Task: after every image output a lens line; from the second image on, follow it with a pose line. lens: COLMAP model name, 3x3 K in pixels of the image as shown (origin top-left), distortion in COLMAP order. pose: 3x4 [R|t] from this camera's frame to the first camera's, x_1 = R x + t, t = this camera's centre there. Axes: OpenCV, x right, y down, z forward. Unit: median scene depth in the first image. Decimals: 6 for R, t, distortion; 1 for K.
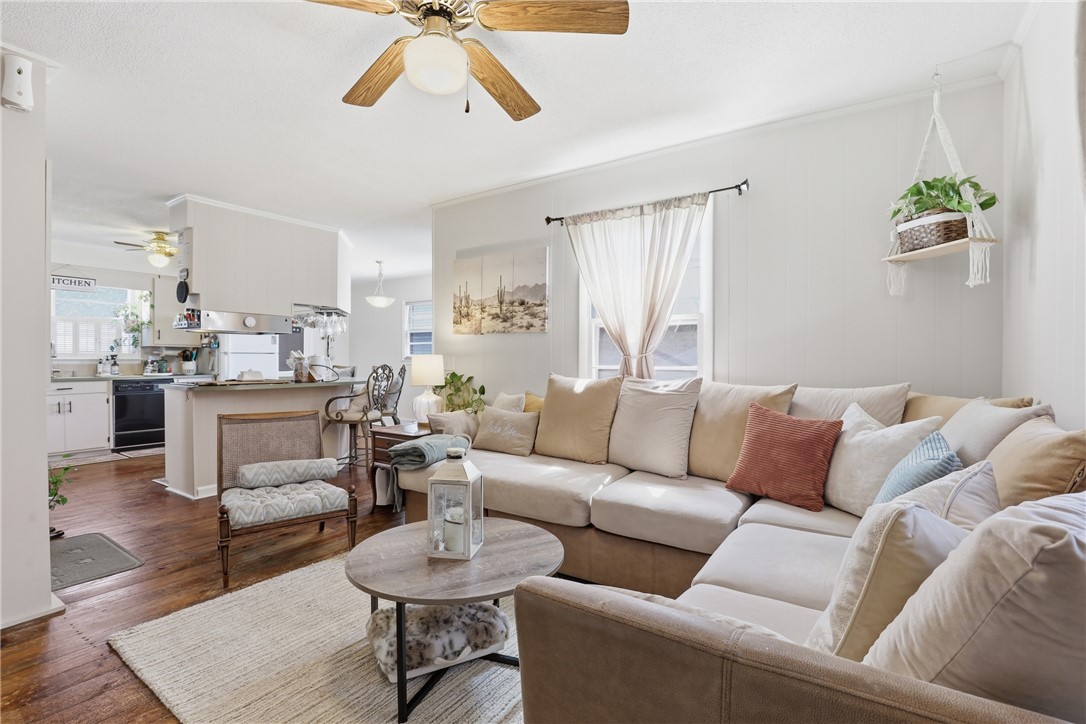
lens RADIAL K [[509.0, 0, 548.8], [0, 509.0, 365.0], [0, 0, 1]] dist [-0.026077, 0.001146]
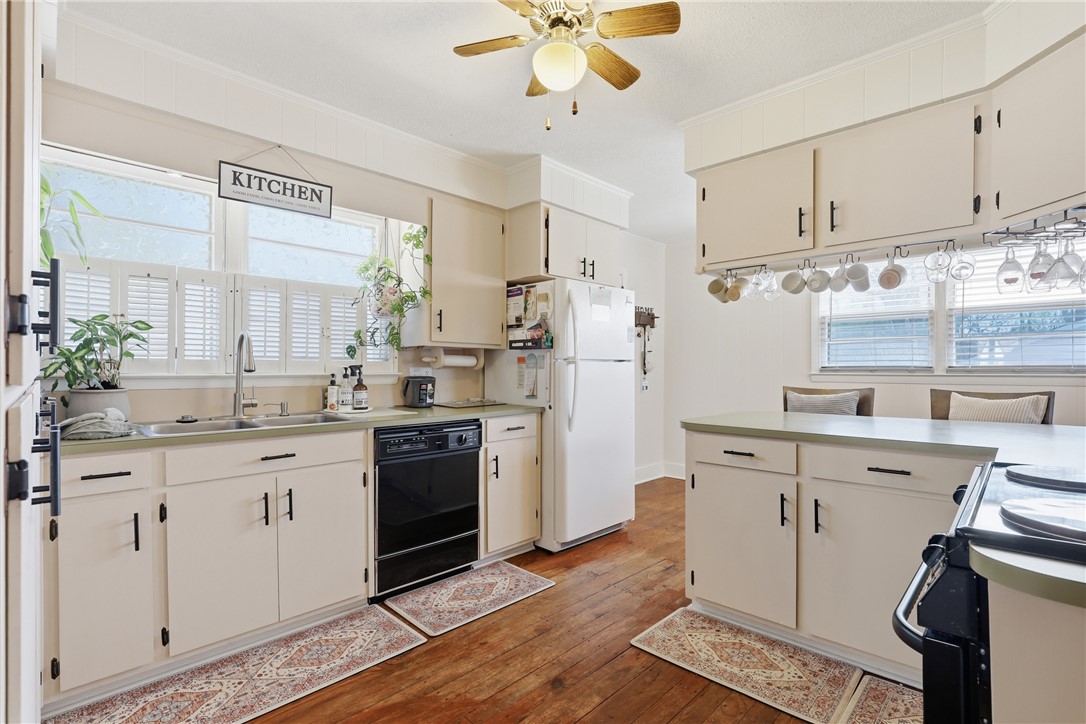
lens RADIAL K [[509.0, 0, 538.2], [0, 509.0, 366.0], [0, 0, 1]] dist [-0.026077, 0.001146]
pose [[0.982272, -0.006569, -0.187344, -0.630890], [0.002975, 0.999806, -0.019459, -0.010317], [0.187435, 0.018557, 0.982102, 0.588098]]
